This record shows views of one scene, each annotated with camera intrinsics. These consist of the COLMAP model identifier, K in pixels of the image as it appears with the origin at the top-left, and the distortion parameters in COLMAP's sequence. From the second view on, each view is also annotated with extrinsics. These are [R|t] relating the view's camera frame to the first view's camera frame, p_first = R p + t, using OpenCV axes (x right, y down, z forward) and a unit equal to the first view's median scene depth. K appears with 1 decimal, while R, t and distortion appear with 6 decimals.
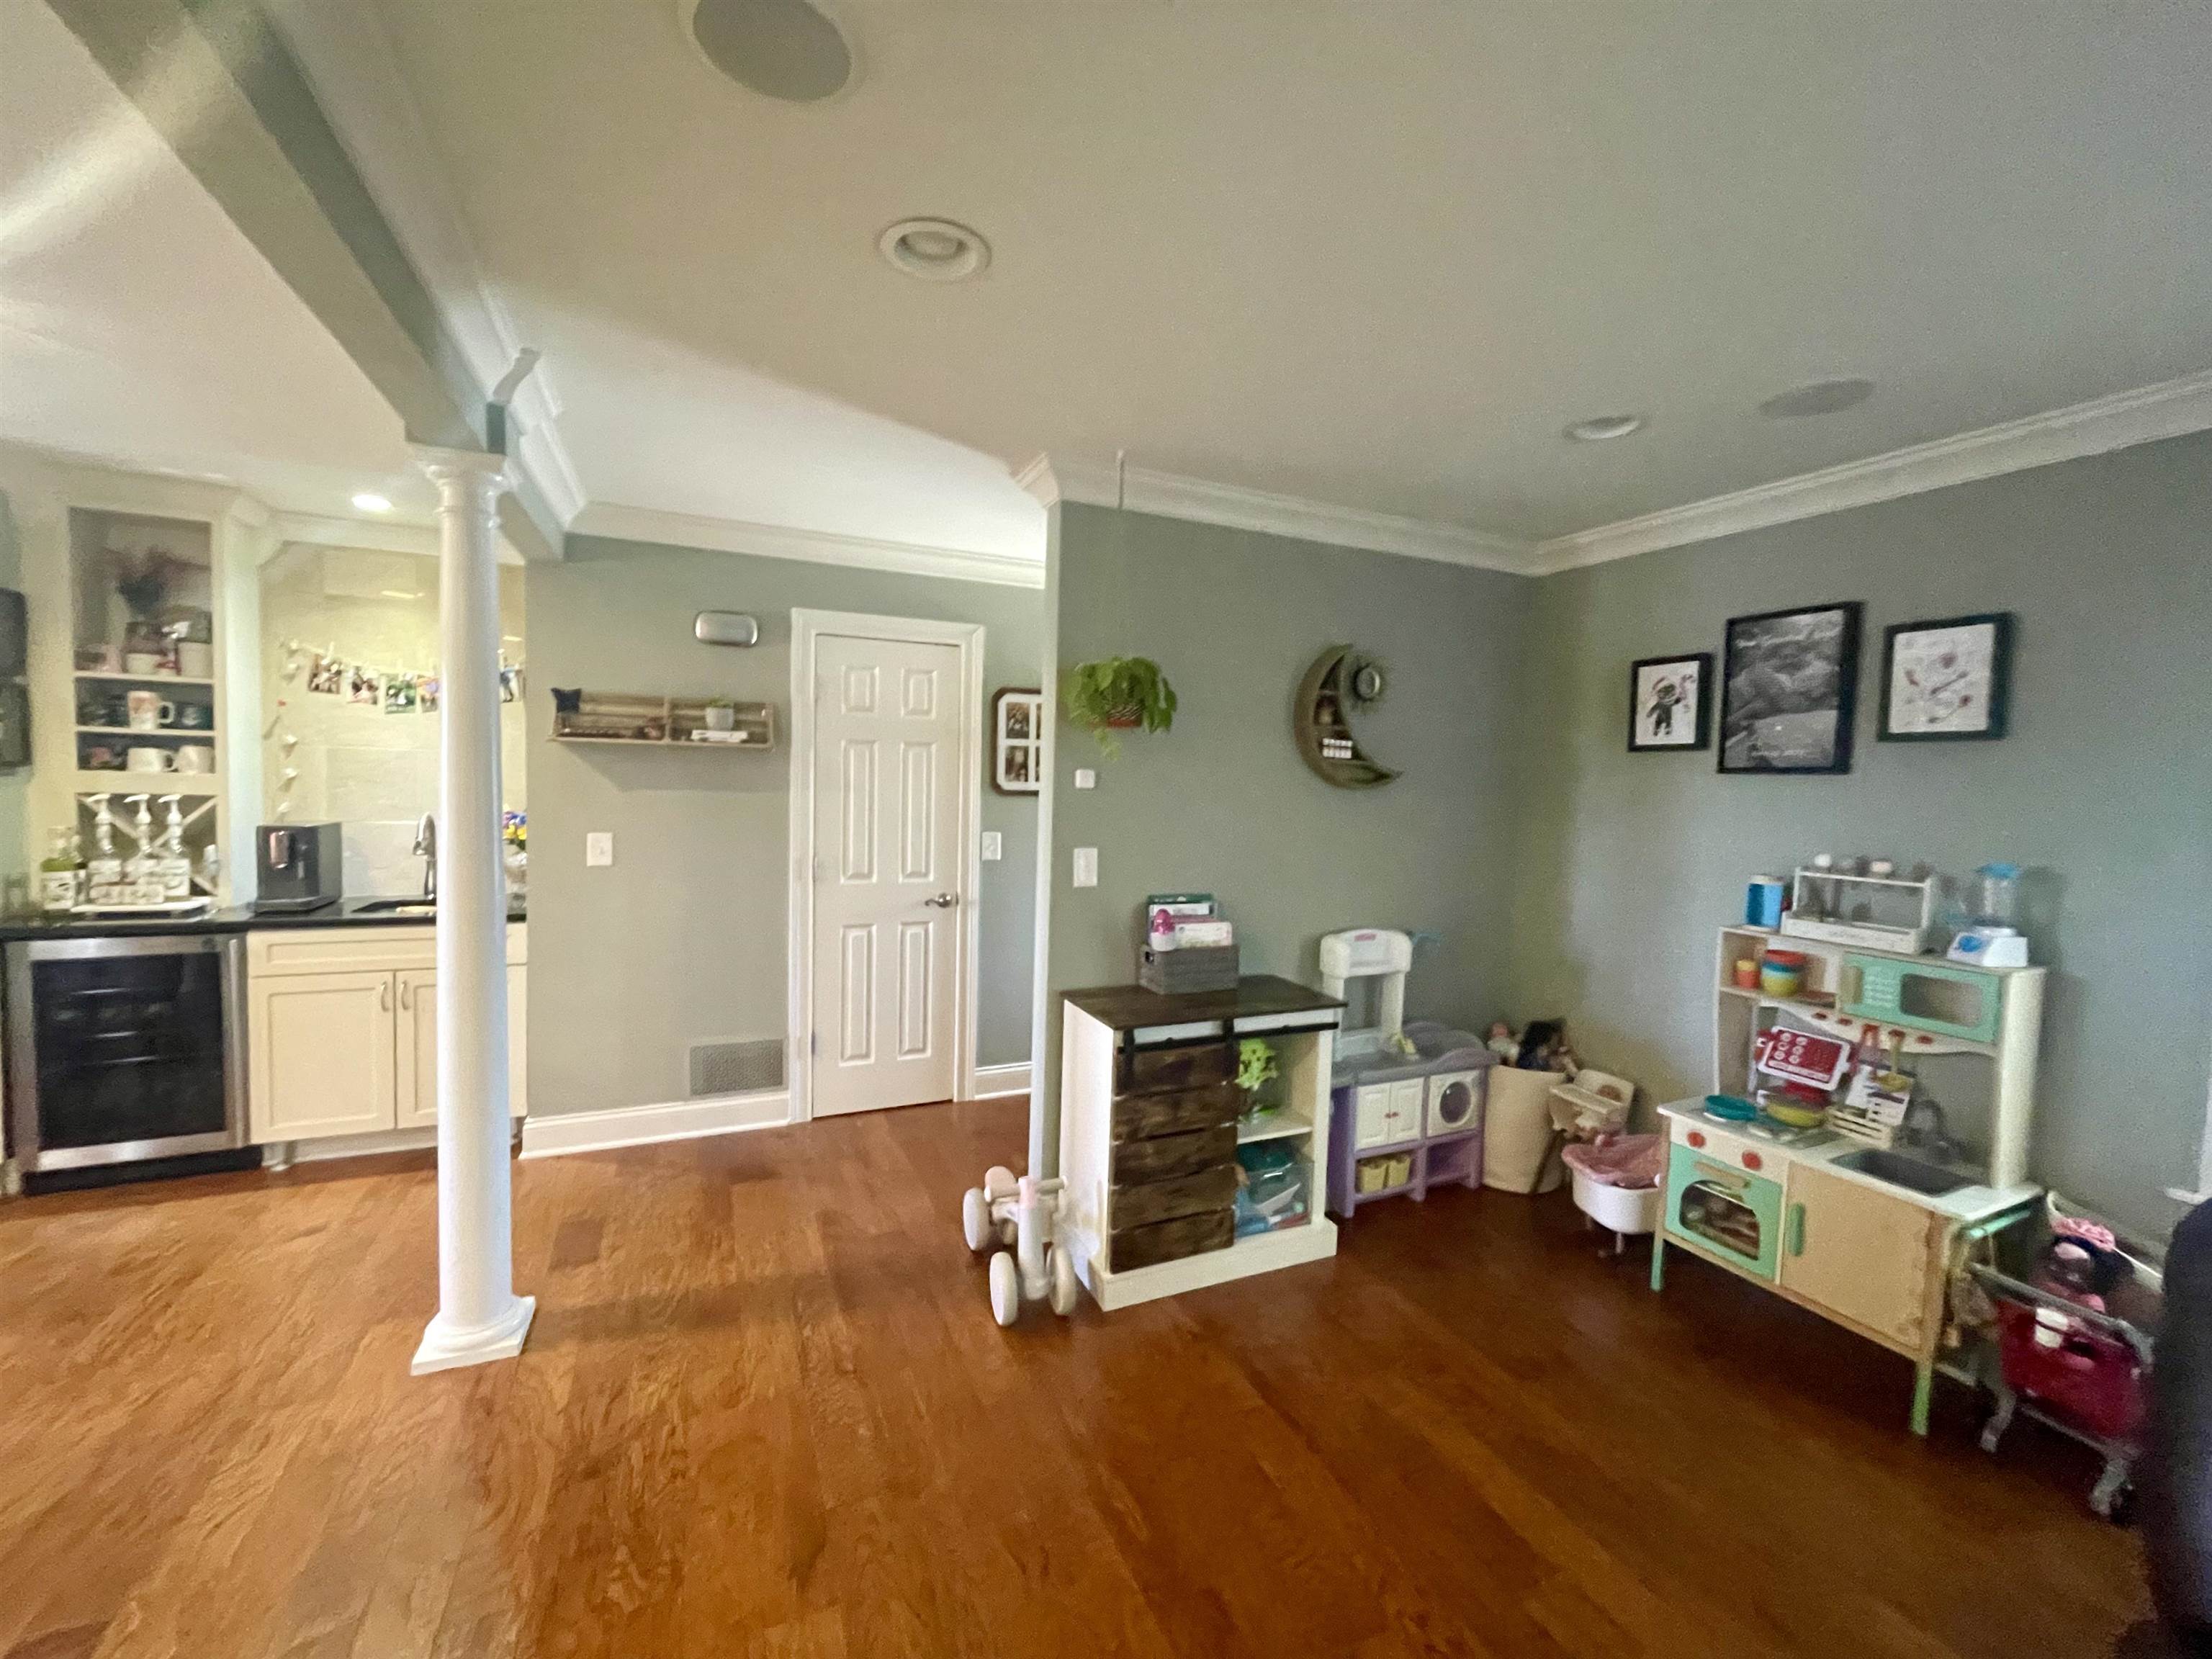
lens RADIAL K [[889.5, 0, 1106.0], [0, 889.5, 829.5], [0, 0, 1]] dist [-0.001032, 0.000127]
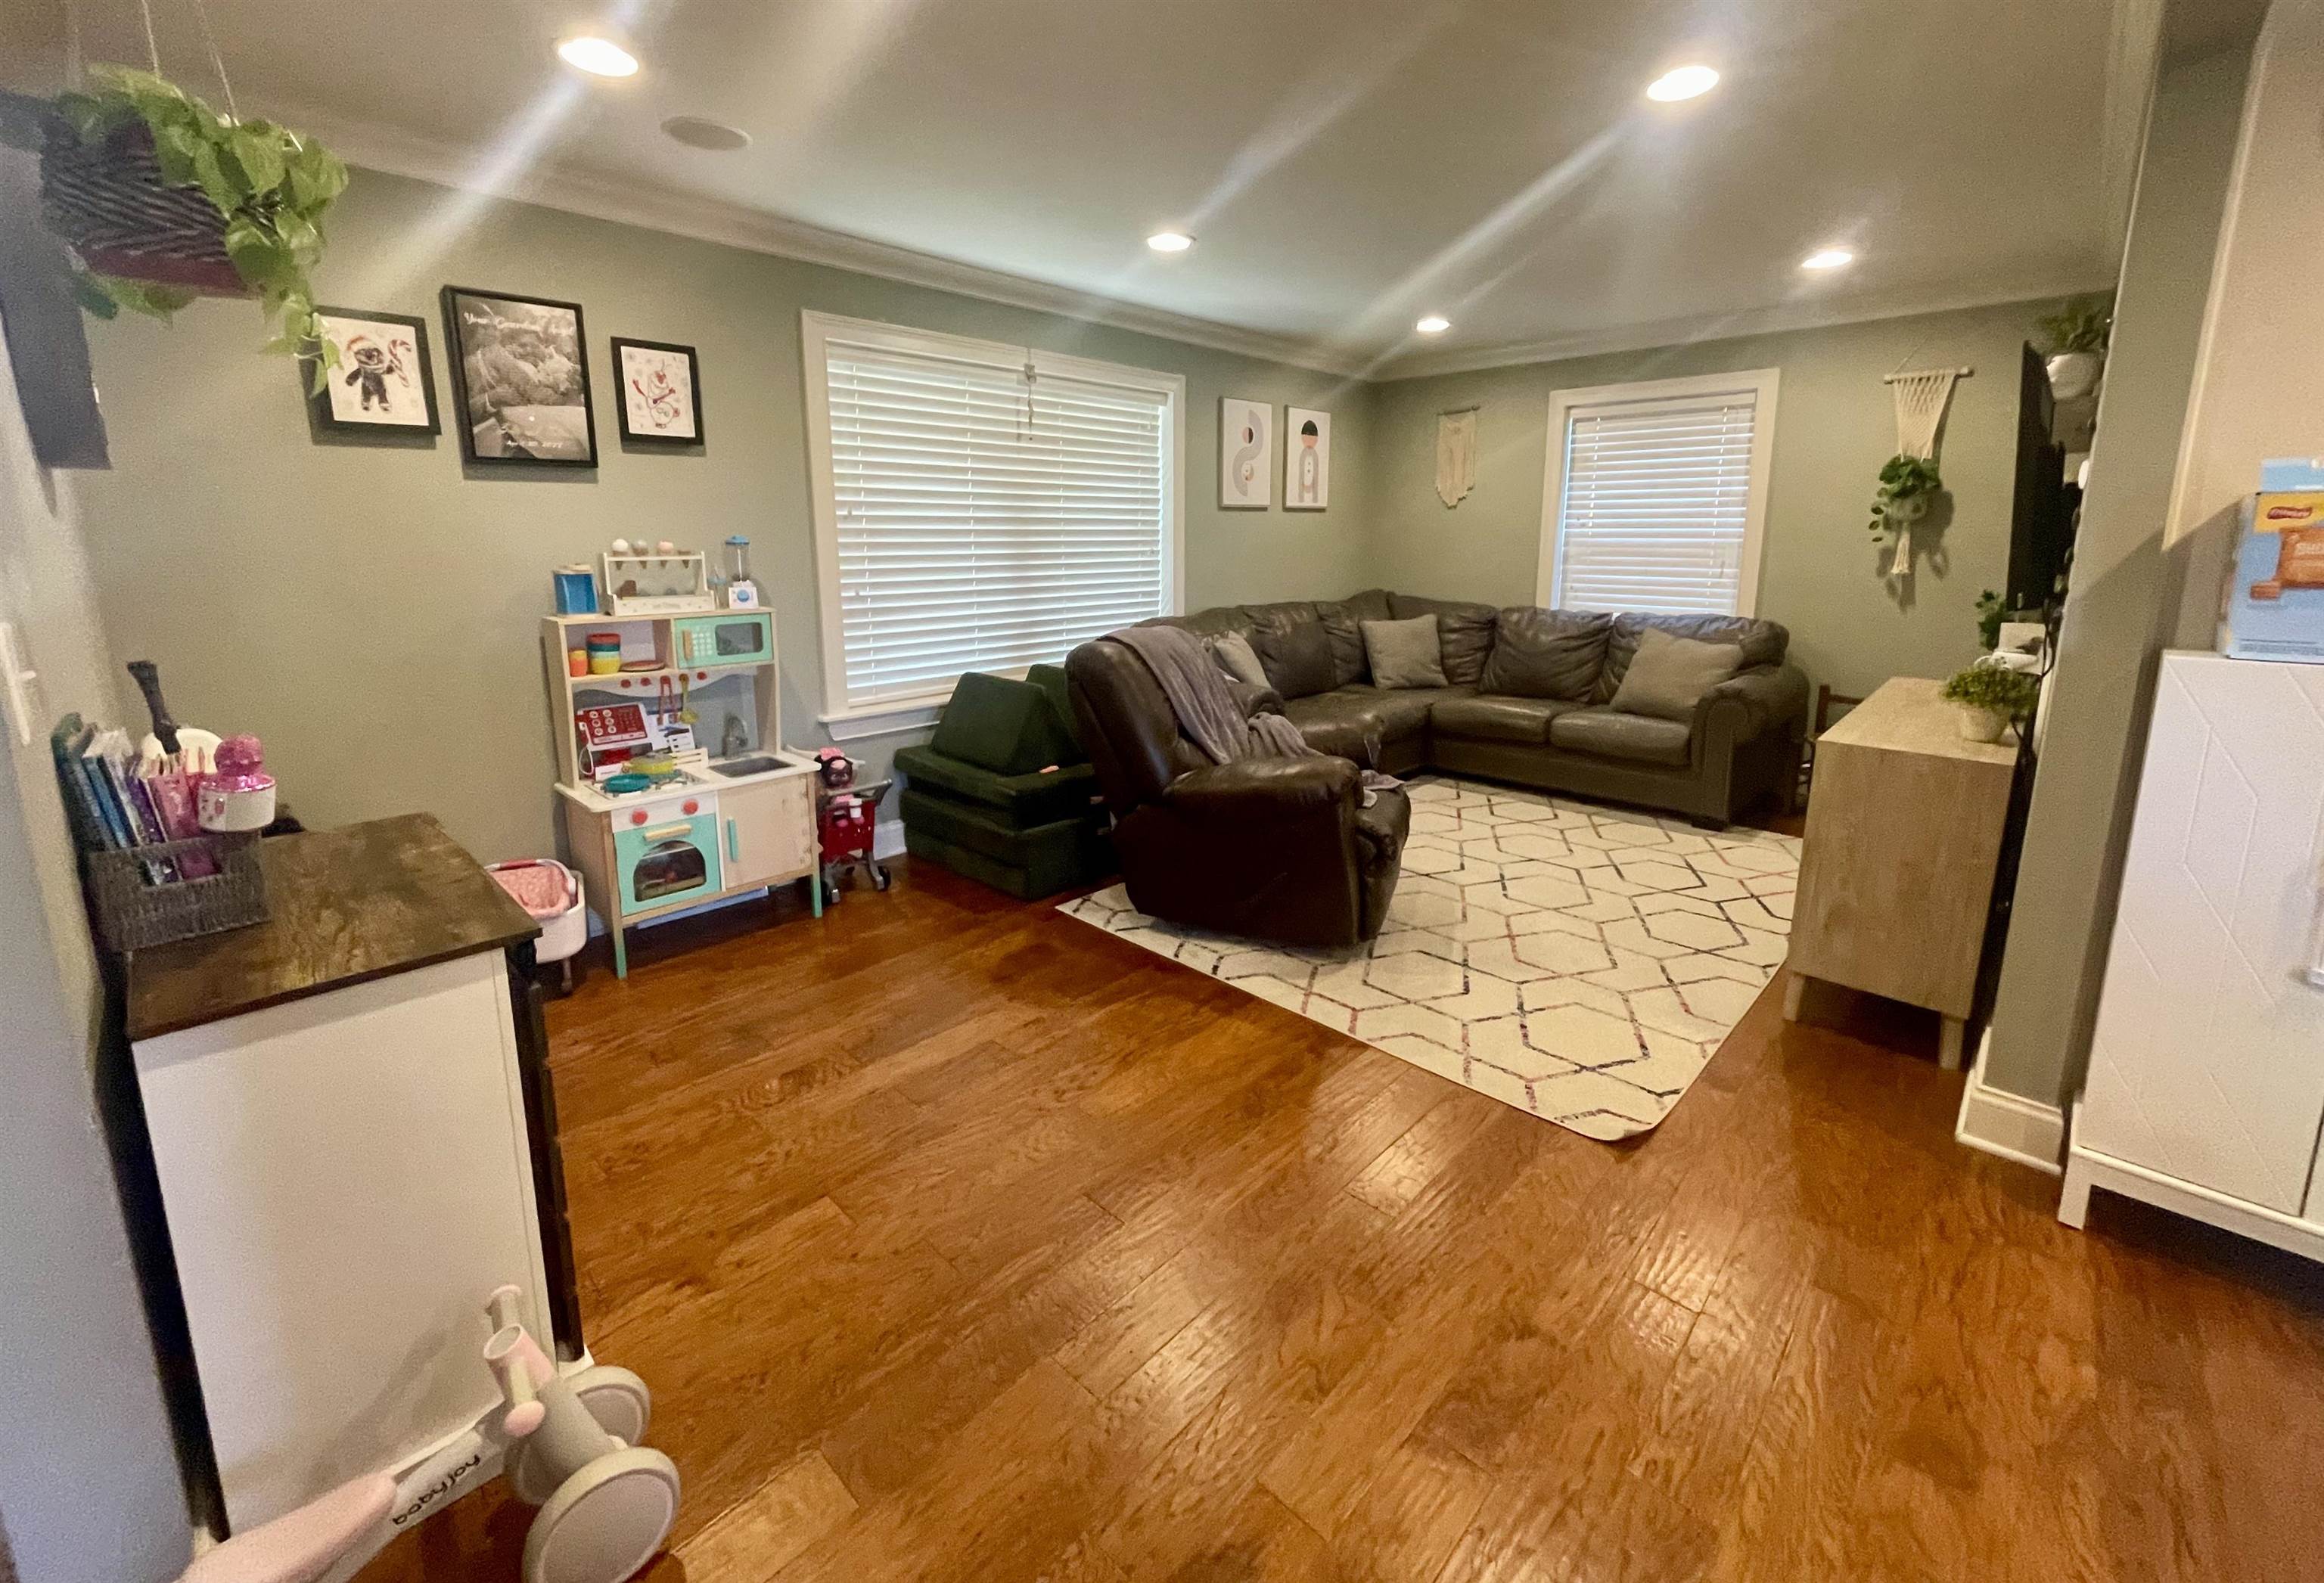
lens RADIAL K [[952.4, 0, 1163.4], [0, 952.4, 697.9], [0, 0, 1]] dist [-0.000589, 0.000031]
pose [[-0.372611, -0.191028, 0.908113, -0.467216], [0.042224, 0.974080, 0.222230, -0.013393], [-0.927027, 0.121149, -0.354887, 0.654163]]
